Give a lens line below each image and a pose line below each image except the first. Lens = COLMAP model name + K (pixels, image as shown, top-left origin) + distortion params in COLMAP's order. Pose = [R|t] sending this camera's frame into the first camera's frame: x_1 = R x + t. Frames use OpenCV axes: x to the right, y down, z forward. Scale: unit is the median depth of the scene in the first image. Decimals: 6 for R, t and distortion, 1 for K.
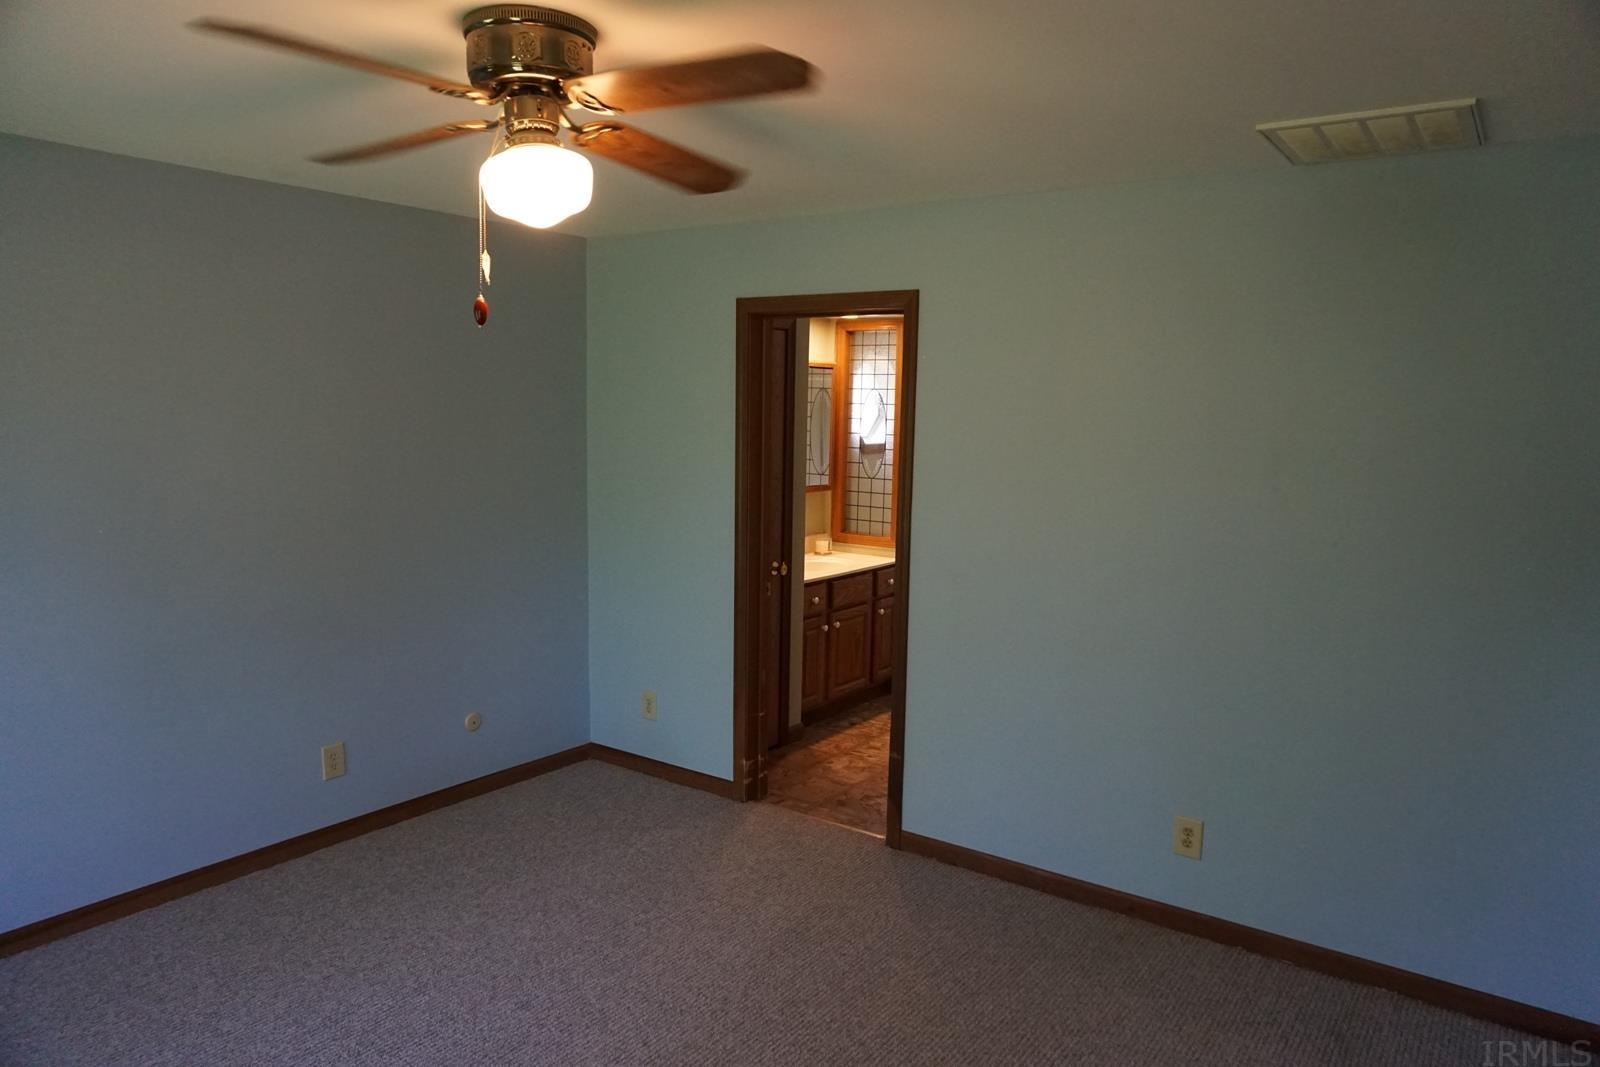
lens RADIAL K [[1063.9, 0, 799.0], [0, 1063.9, 544.0], [0, 0, 1]] dist [-0.046660, 0.032412]
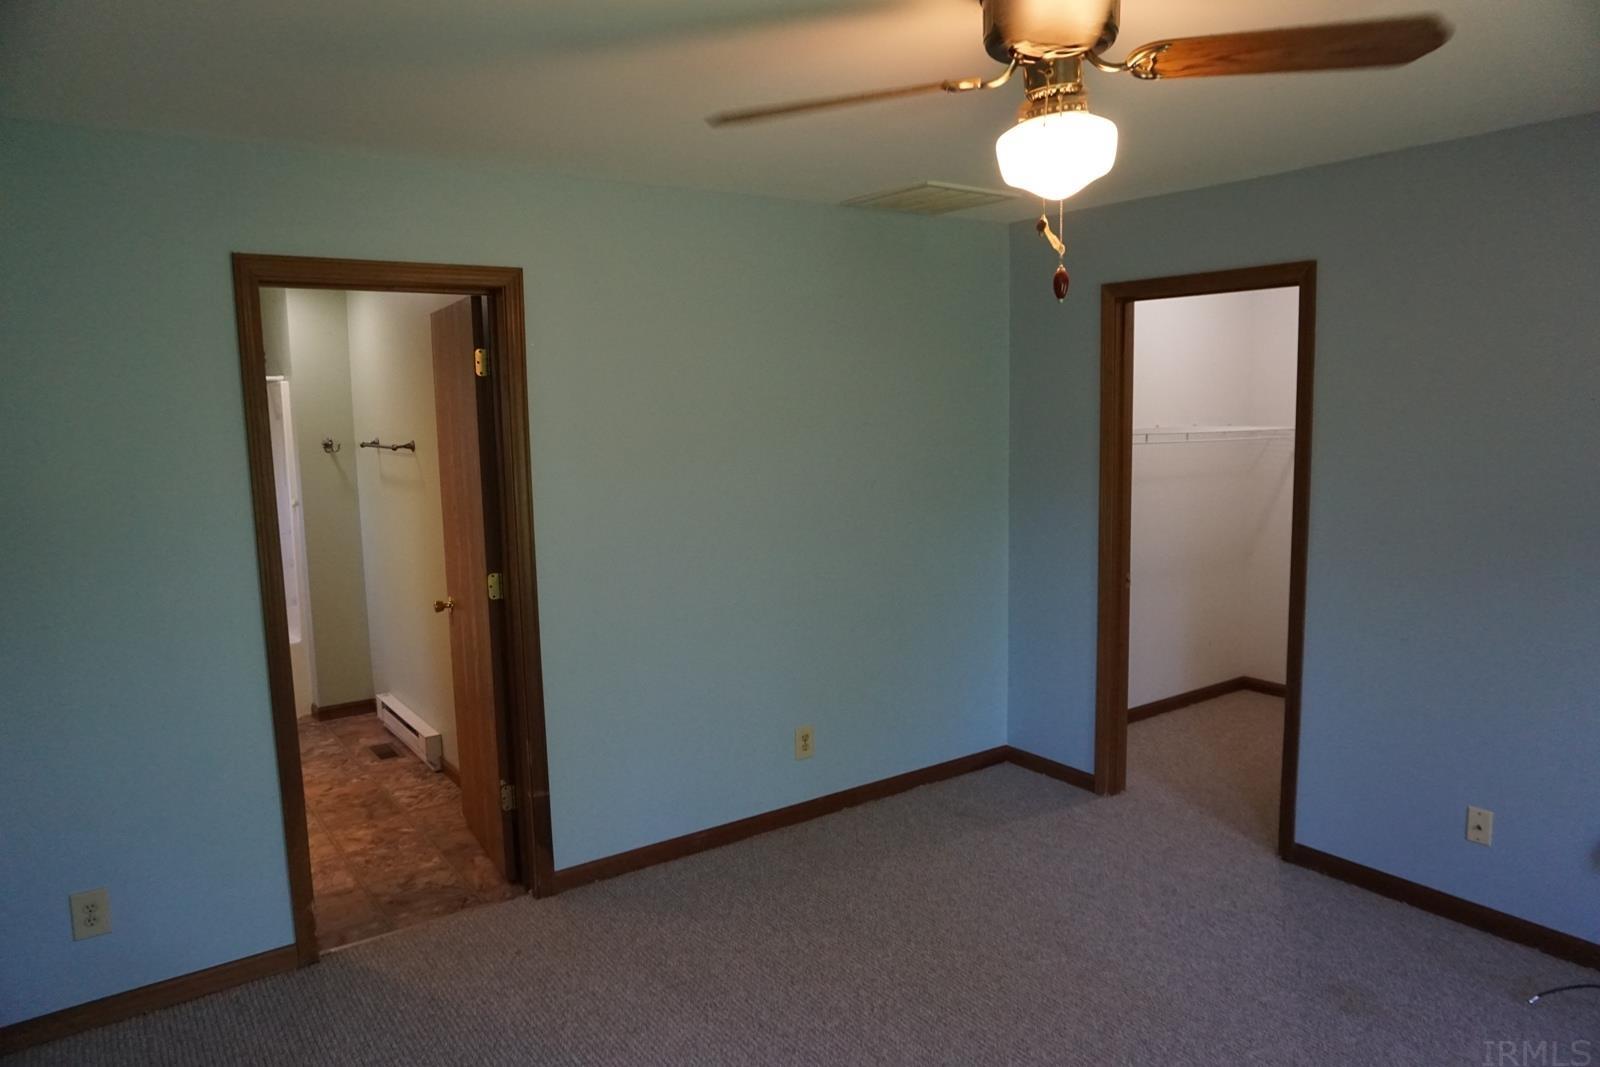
lens RADIAL K [[1063.9, 0, 799.0], [0, 1063.9, 544.0], [0, 0, 1]] dist [-0.046660, 0.032412]
pose [[0.319035, -0.148120, 0.936097, -0.677667], [0.147839, 0.983398, 0.105218, -0.071793], [-0.936141, 0.104824, 0.335637, 0.508226]]
